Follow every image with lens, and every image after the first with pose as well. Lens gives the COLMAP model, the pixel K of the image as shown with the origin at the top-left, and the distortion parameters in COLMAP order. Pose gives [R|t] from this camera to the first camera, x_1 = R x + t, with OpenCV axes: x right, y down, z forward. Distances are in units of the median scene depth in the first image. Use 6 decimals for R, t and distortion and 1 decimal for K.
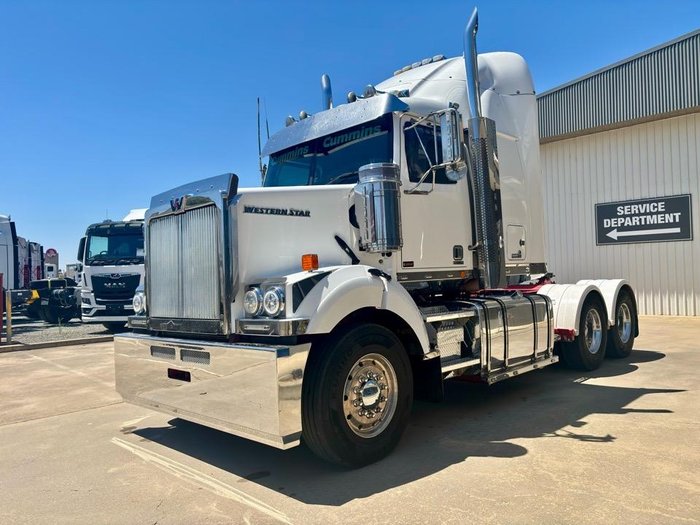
lens RADIAL K [[525.4, 0, 353.5], [0, 525.4, 266.0], [0, 0, 1]] dist [0.056434, -0.066916]
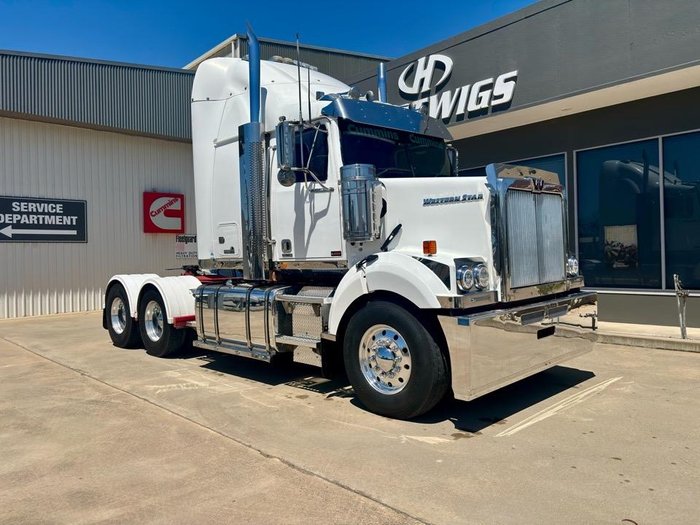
lens RADIAL K [[526.9, 0, 350.0], [0, 526.9, 262.5], [0, 0, 1]] dist [0.039062, -0.035070]
pose [[0.028730, 0.020526, 0.999376, -1.346870], [0.010359, 0.999729, -0.020831, 0.064902], [-0.999534, 0.010951, 0.028510, 1.246567]]
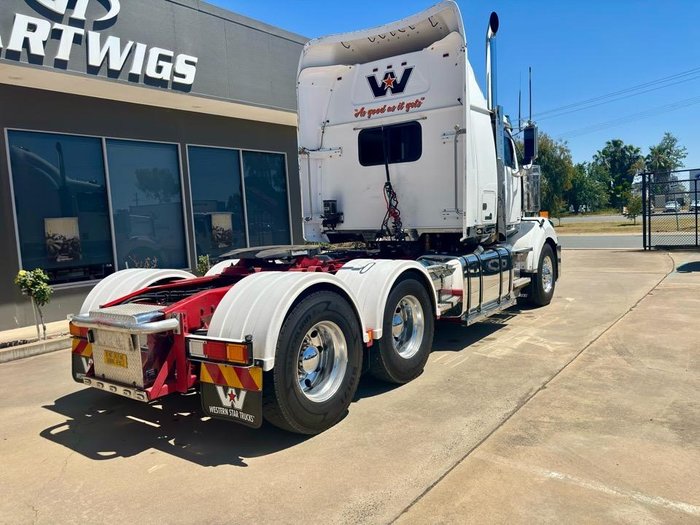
lens RADIAL K [[526.9, 0, 350.0], [0, 526.9, 262.5], [0, 0, 1]] dist [0.039062, -0.035070]
pose [[-0.987361, 0.096844, -0.125453, 0.560003], [0.088172, 0.993431, 0.072935, -0.011660], [0.131693, 0.060952, -0.989415, 2.963659]]
